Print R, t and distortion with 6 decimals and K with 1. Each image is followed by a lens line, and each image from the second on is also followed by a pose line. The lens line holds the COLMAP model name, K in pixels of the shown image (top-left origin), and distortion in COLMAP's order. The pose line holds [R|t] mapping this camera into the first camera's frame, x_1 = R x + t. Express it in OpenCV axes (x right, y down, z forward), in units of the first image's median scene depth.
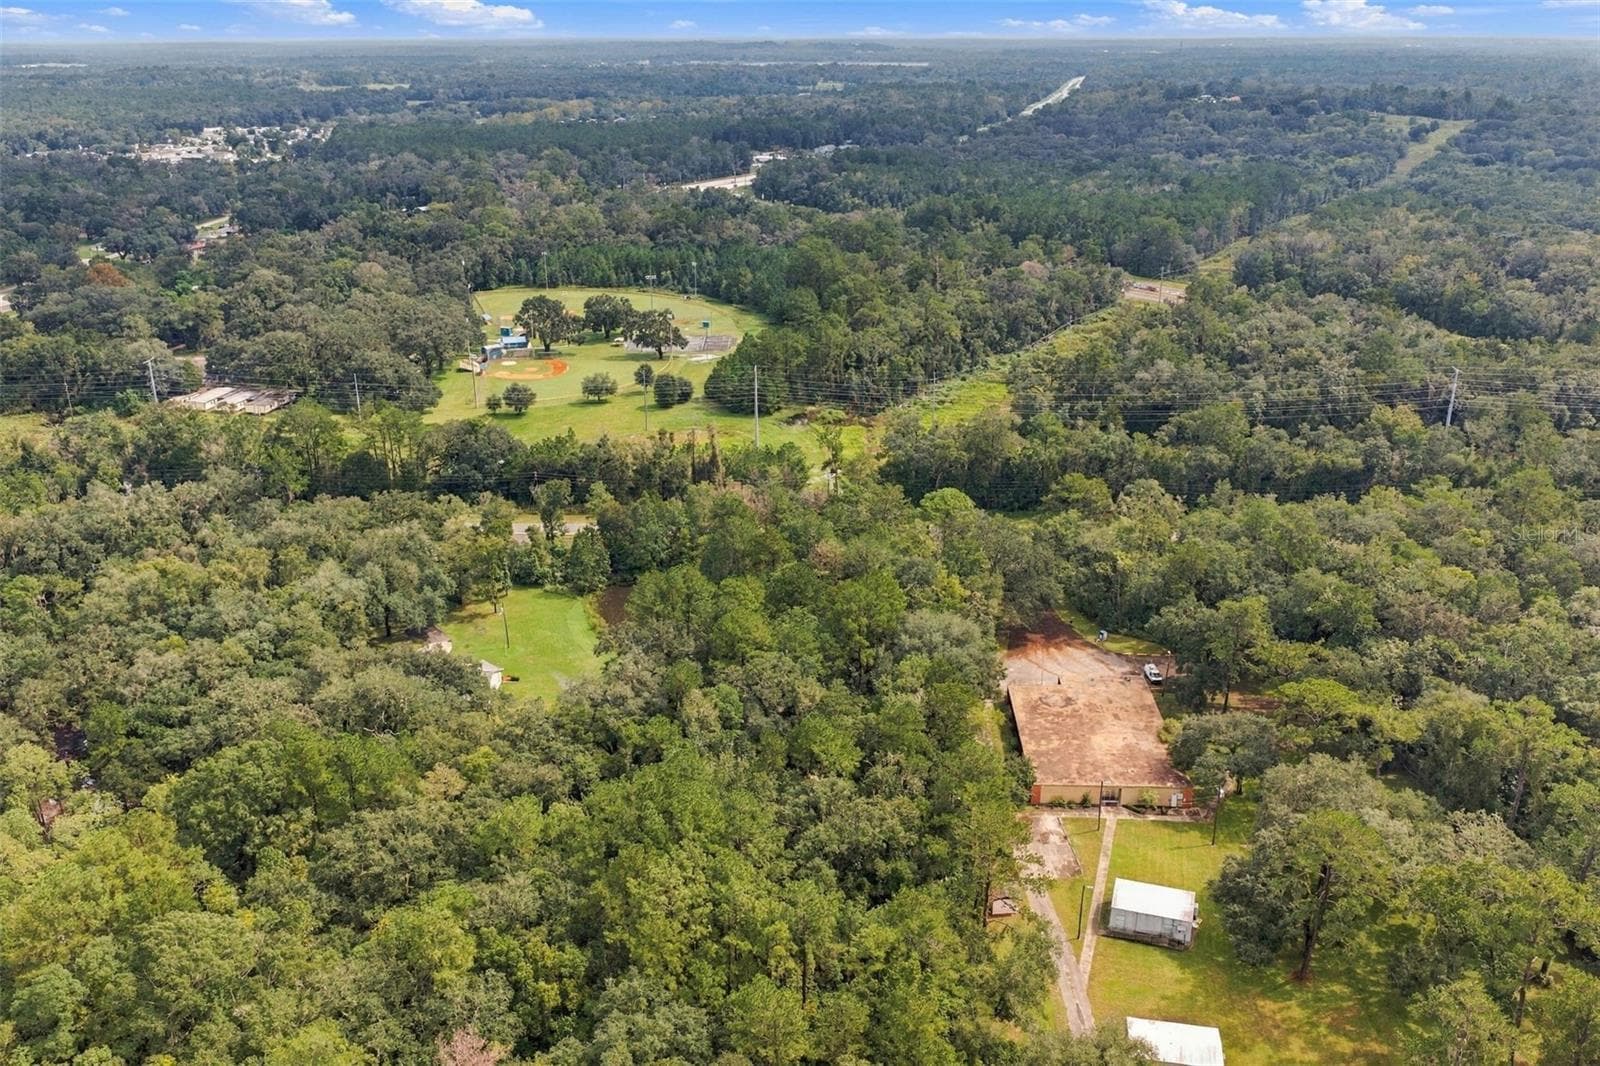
lens RADIAL K [[1332.8, 0, 800.8], [0, 1332.8, 535.5], [0, 0, 1]] dist [0.017606, -0.032098]
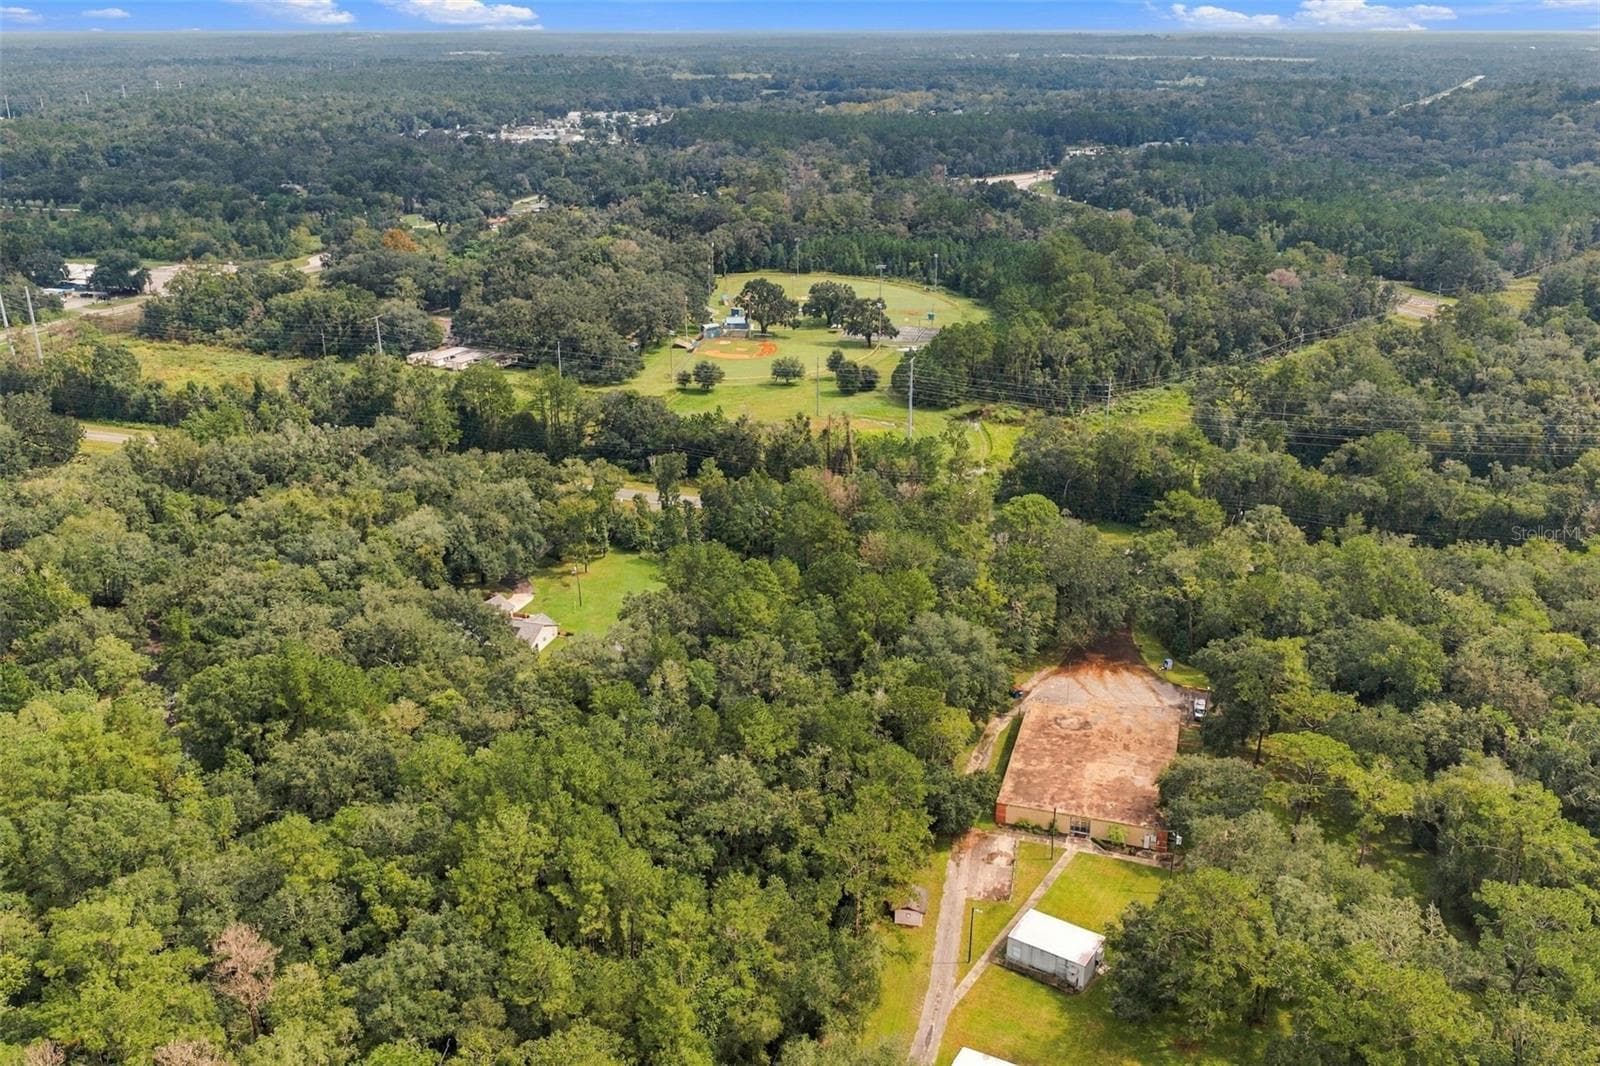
lens RADIAL K [[1332.8, 0, 800.7], [0, 1332.8, 536.4], [0, 0, 1]] dist [0.017606, -0.032098]
pose [[0.963078, 0.099323, -0.250231, 0.134506], [-0.097996, 0.995028, 0.017788, -0.003945], [0.250753, 0.007391, 0.968023, 0.016444]]
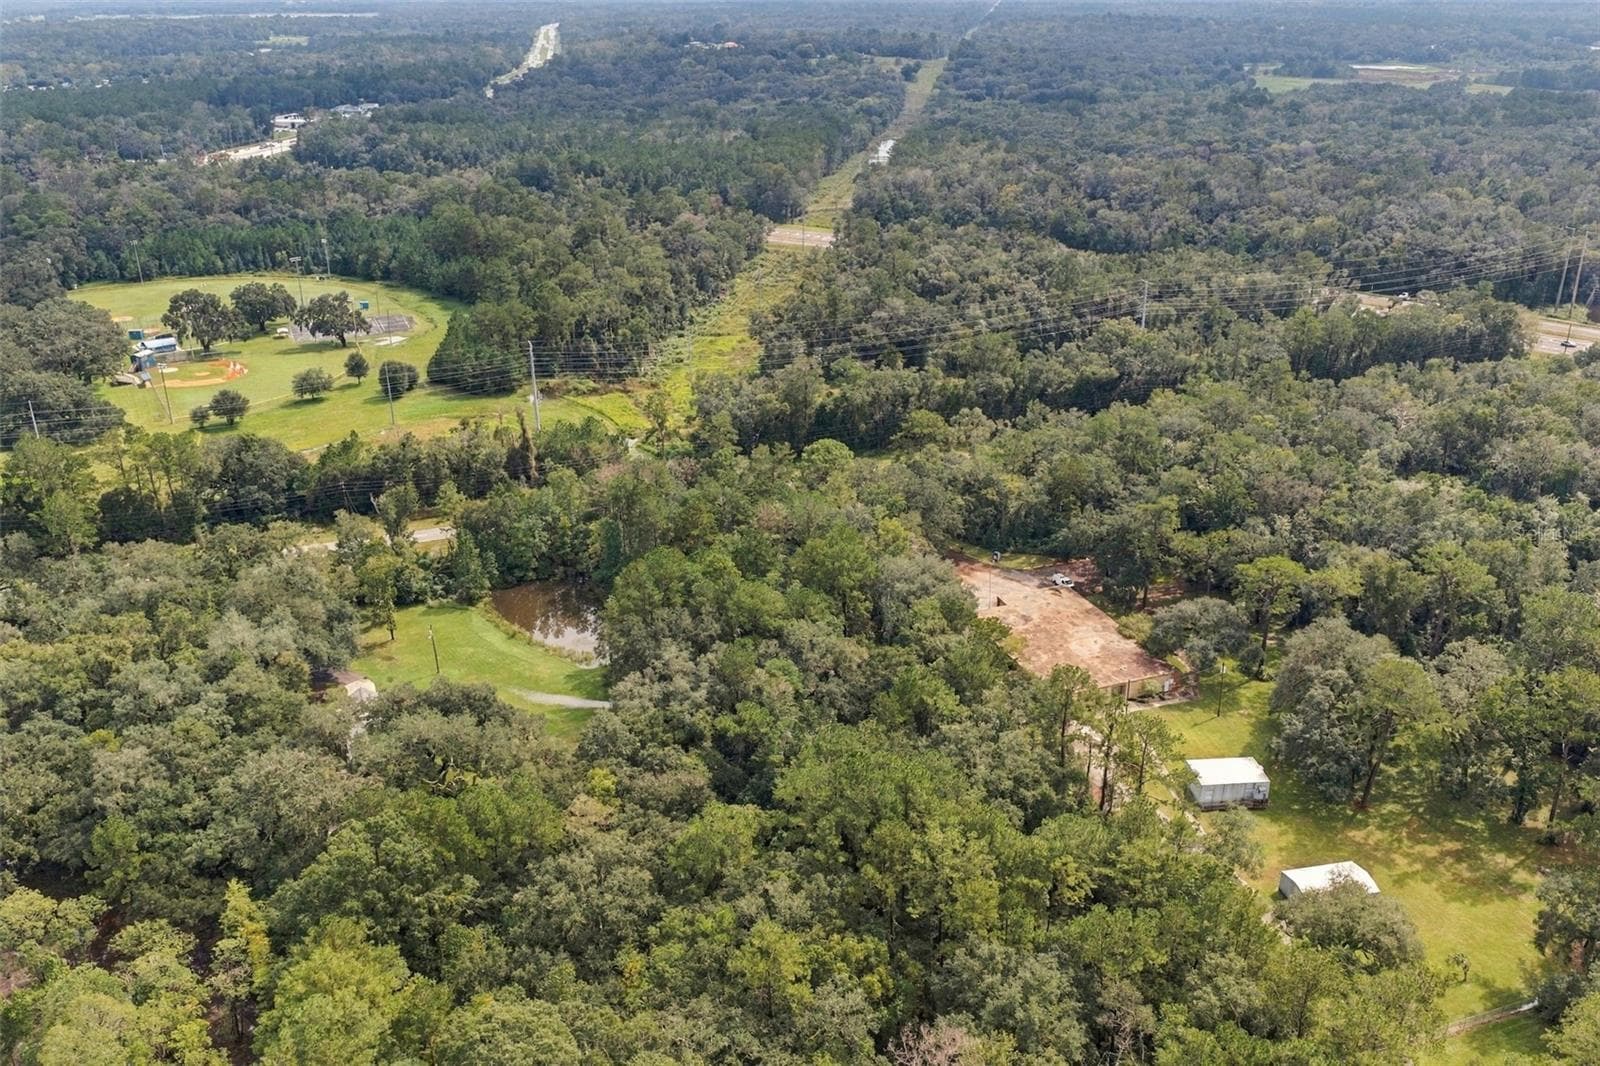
lens RADIAL K [[1332.8, 0, 799.2], [0, 1332.8, 533.8], [0, 0, 1]] dist [0.017606, -0.032098]
pose [[0.922042, -0.153570, 0.355325, -0.196887], [0.141723, 0.988128, 0.059305, -0.019005], [-0.360214, -0.004324, 0.932860, 0.037617]]
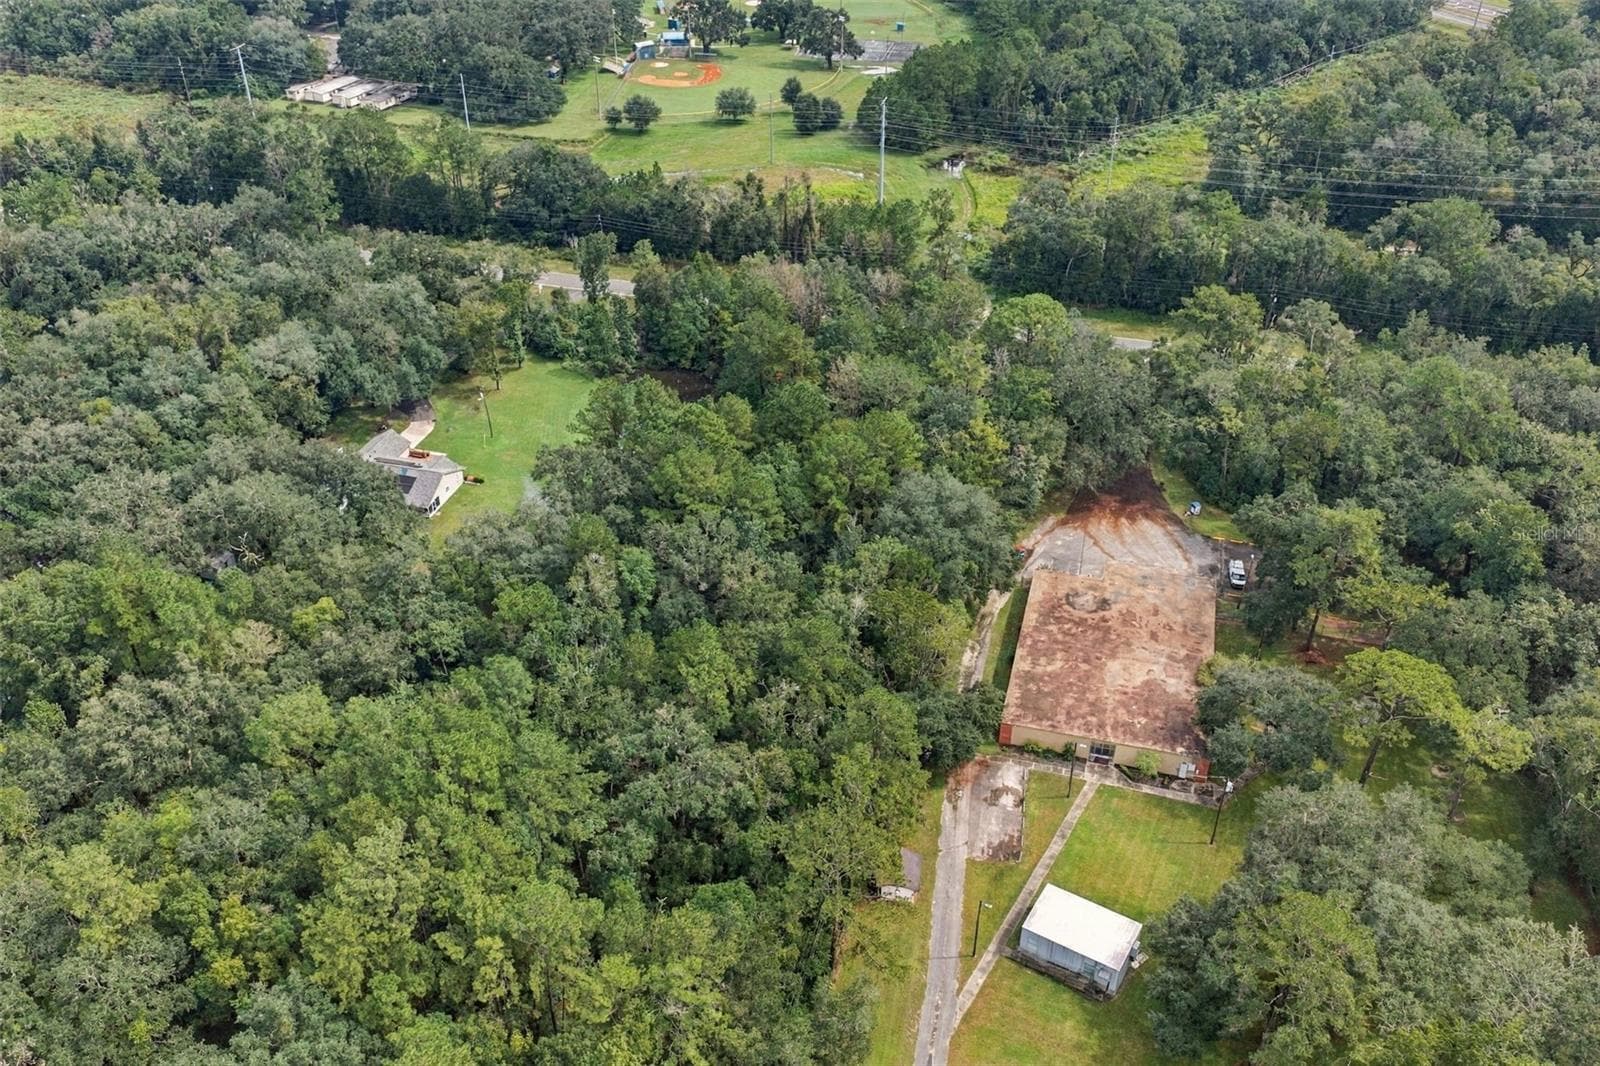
lens RADIAL K [[1332.8, 0, 801.3], [0, 1332.8, 533.8], [0, 0, 1]] dist [0.017606, -0.032098]
pose [[0.972313, 0.130844, -0.193614, 0.102133], [-0.083942, 0.968807, 0.233168, -0.049538], [0.218083, -0.210460, 0.952967, 0.127886]]
